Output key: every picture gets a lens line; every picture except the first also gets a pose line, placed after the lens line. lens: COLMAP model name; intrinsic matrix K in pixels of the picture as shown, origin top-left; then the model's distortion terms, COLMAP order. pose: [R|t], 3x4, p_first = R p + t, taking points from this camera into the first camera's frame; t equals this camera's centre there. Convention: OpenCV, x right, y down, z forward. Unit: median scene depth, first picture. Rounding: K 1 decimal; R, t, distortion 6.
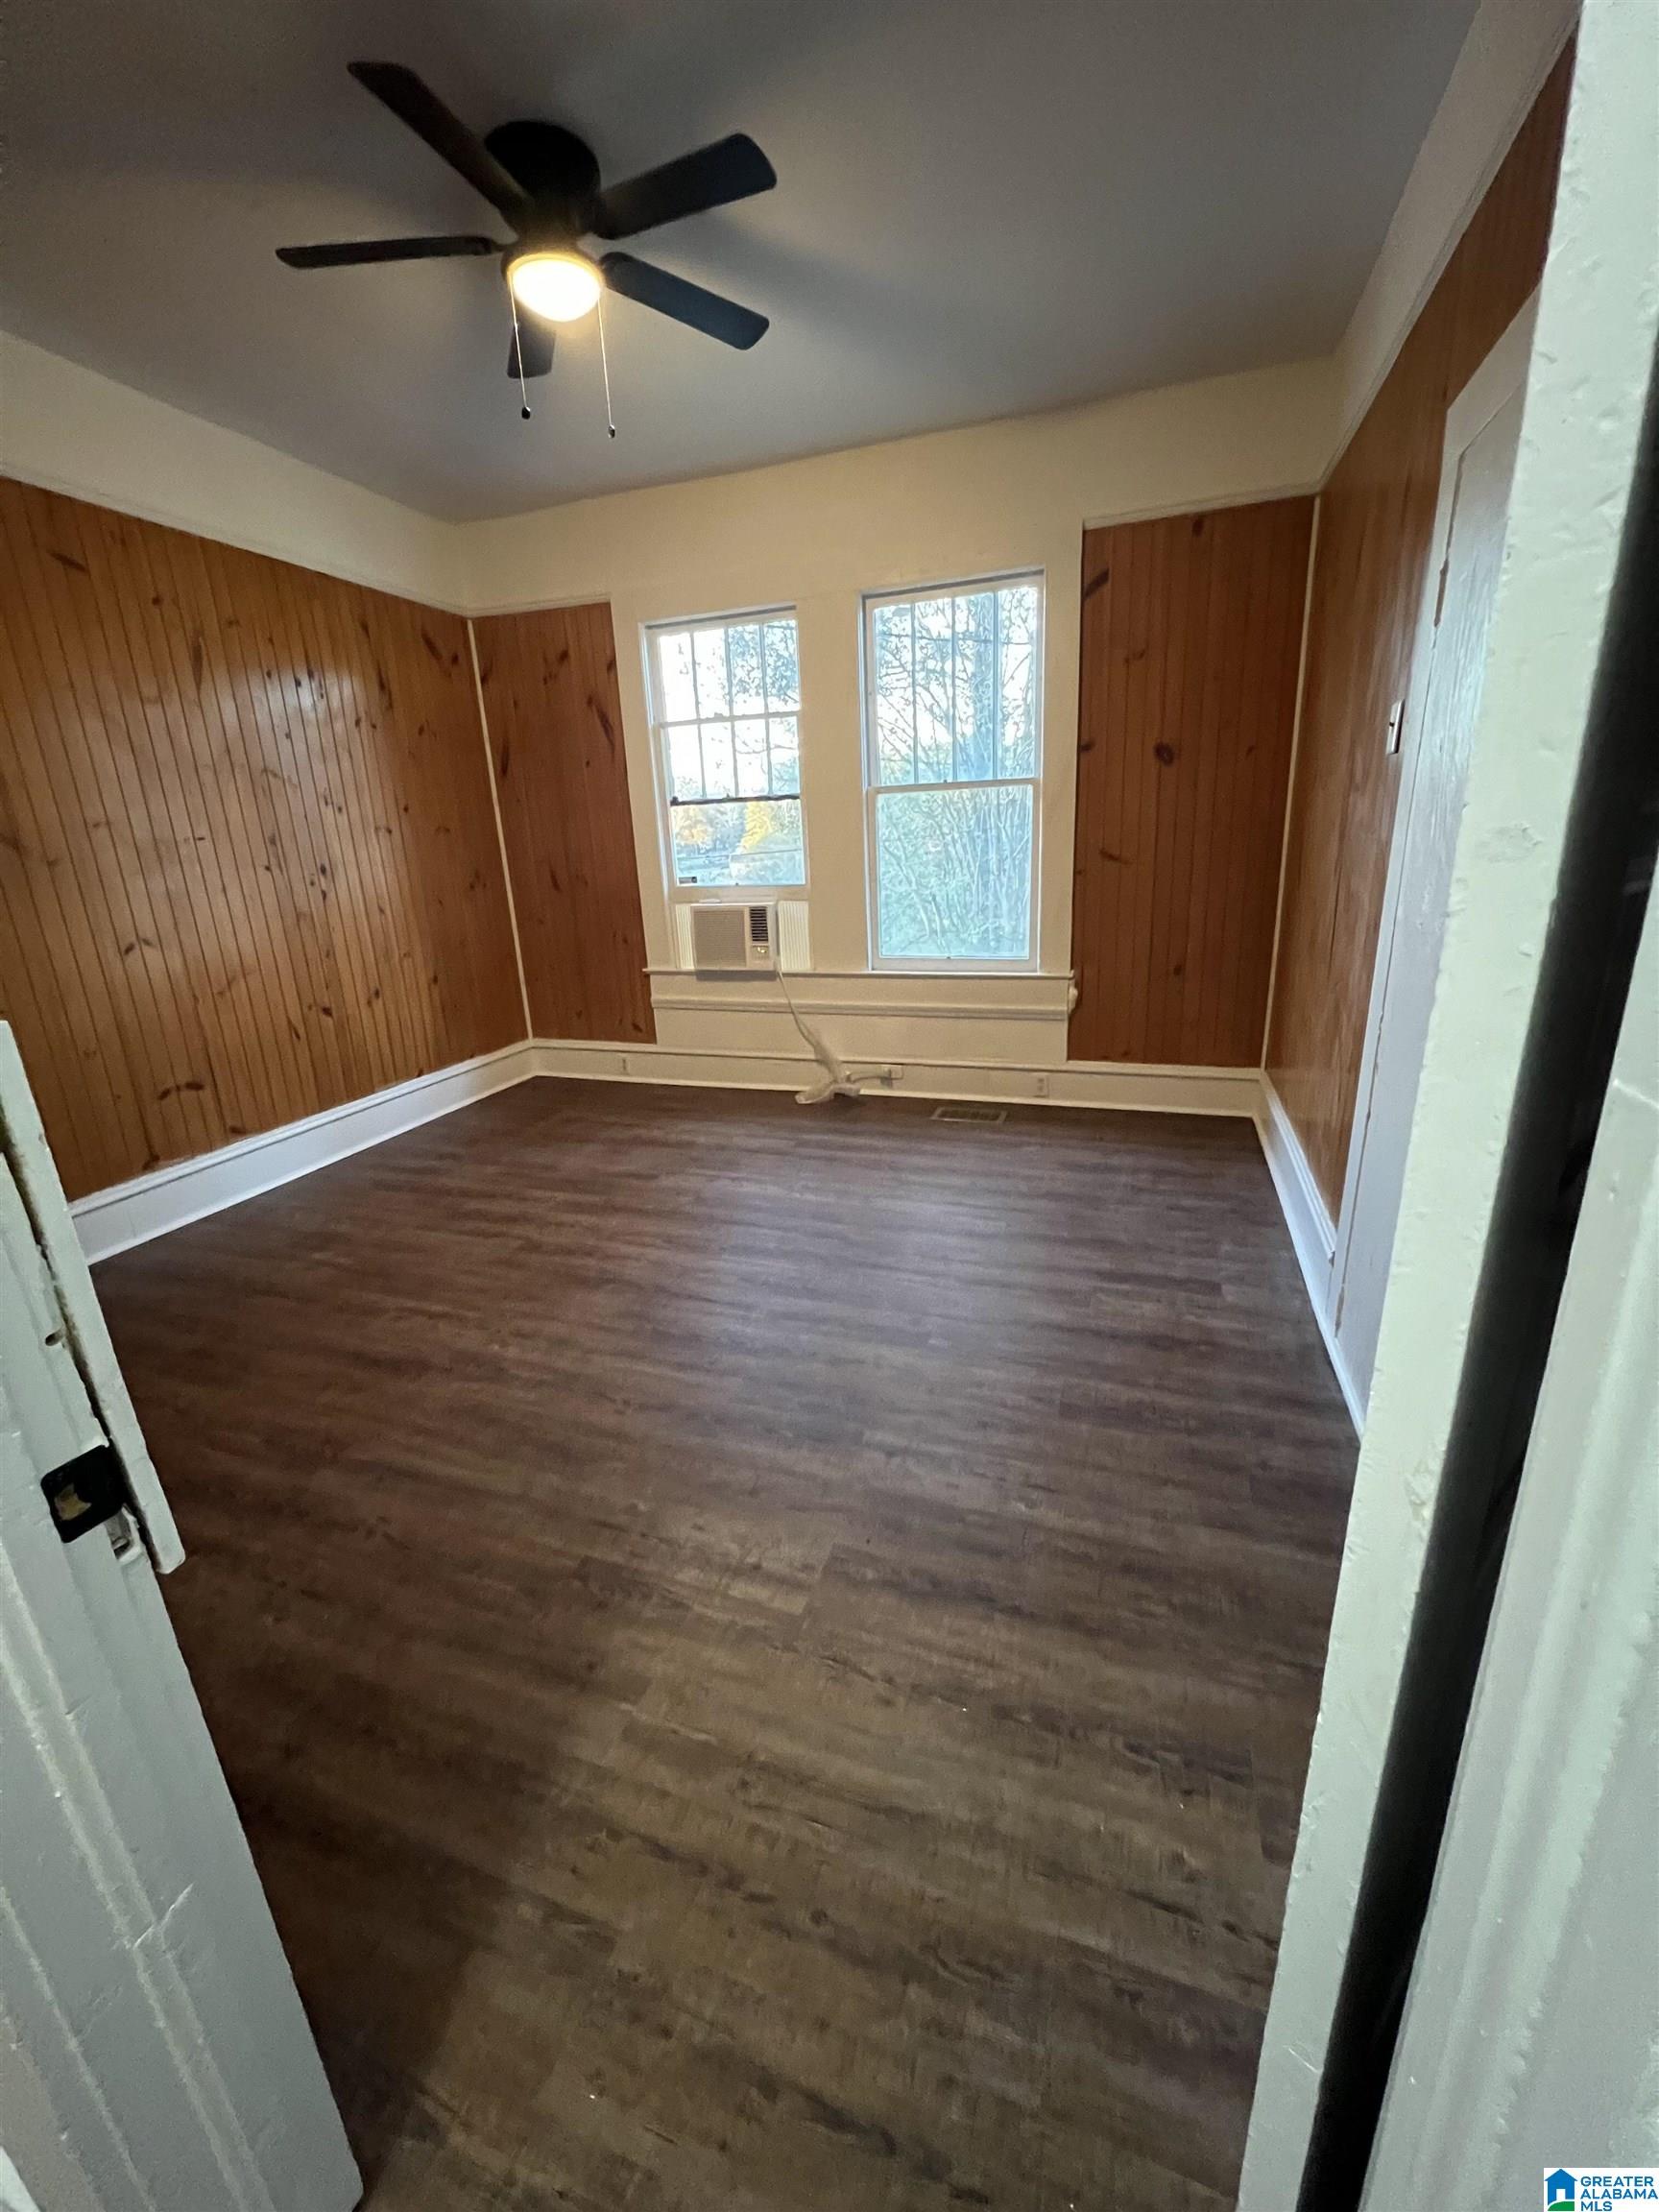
lens RADIAL K [[882.2, 0, 833.1], [0, 882.2, 1109.7], [0, 0, 1]] dist [-0.000770, 0.000226]
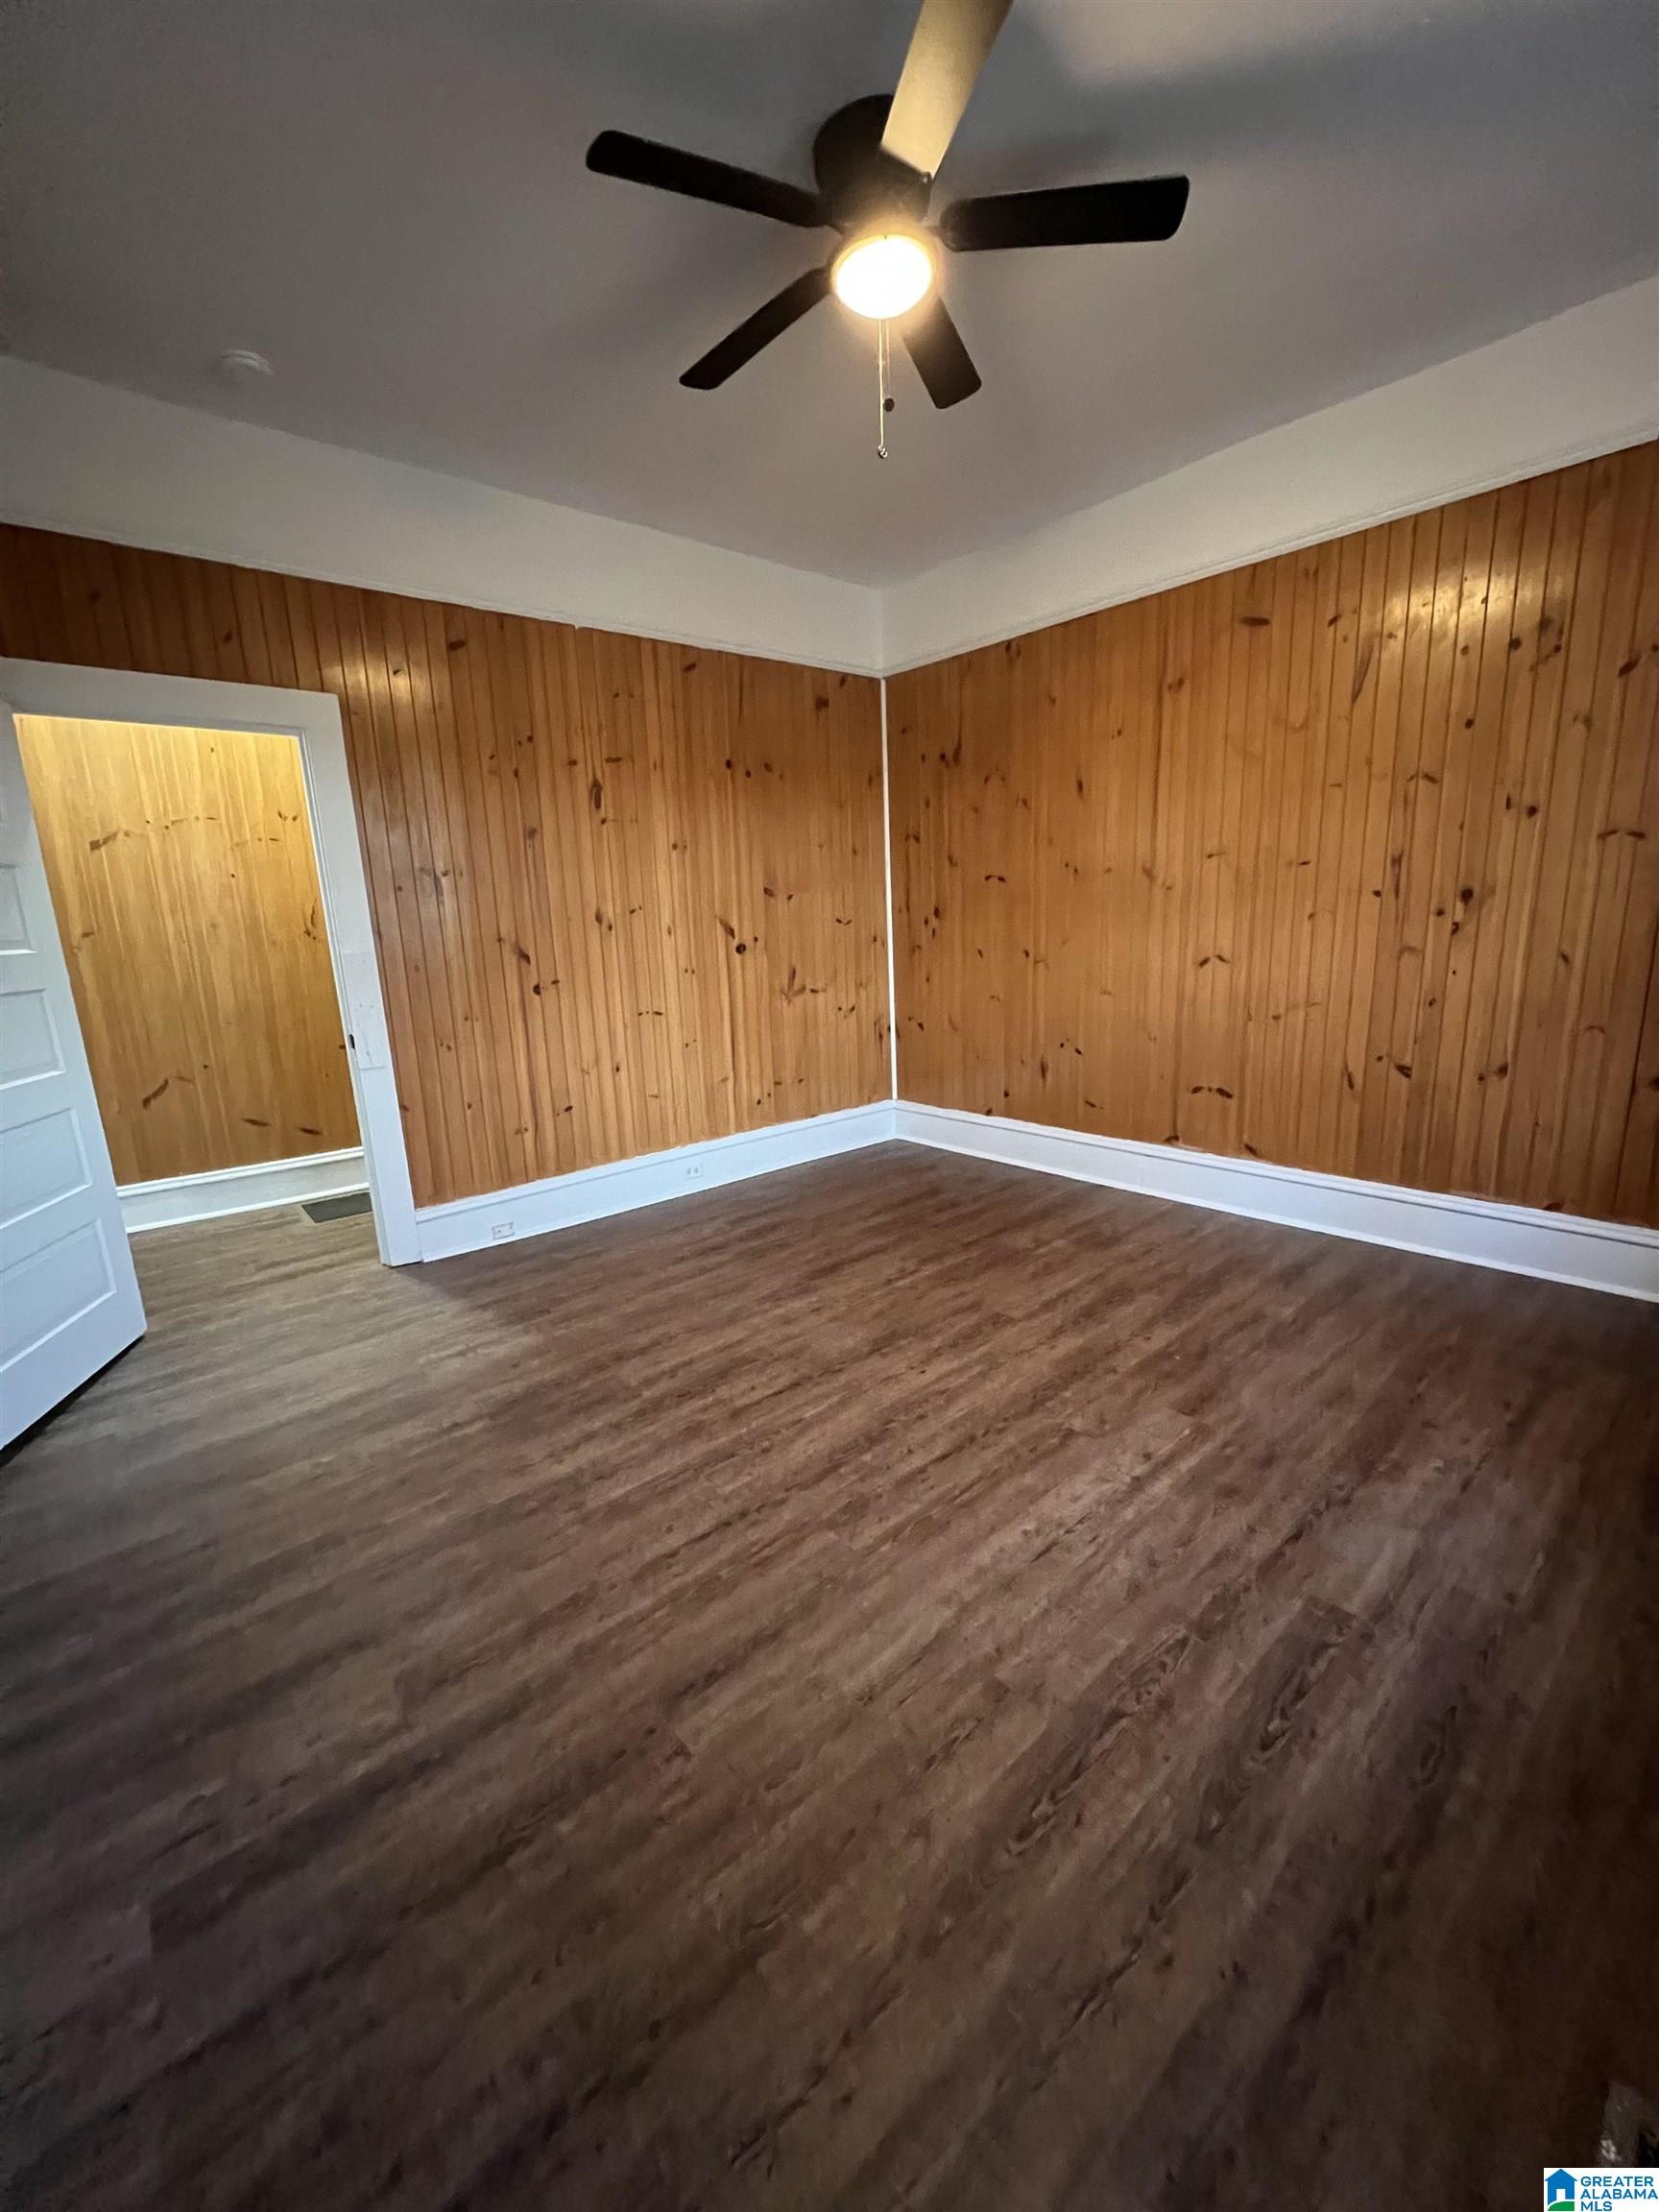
lens RADIAL K [[900.7, 0, 845.3], [0, 900.7, 1103.1], [0, 0, 1]] dist [0.000063, 0.000028]
pose [[-0.480948, 0.244341, -0.842013, 0.437906], [-0.199628, 0.904637, 0.376538, -0.343968], [0.853720, 0.349185, -0.386306, 1.052853]]
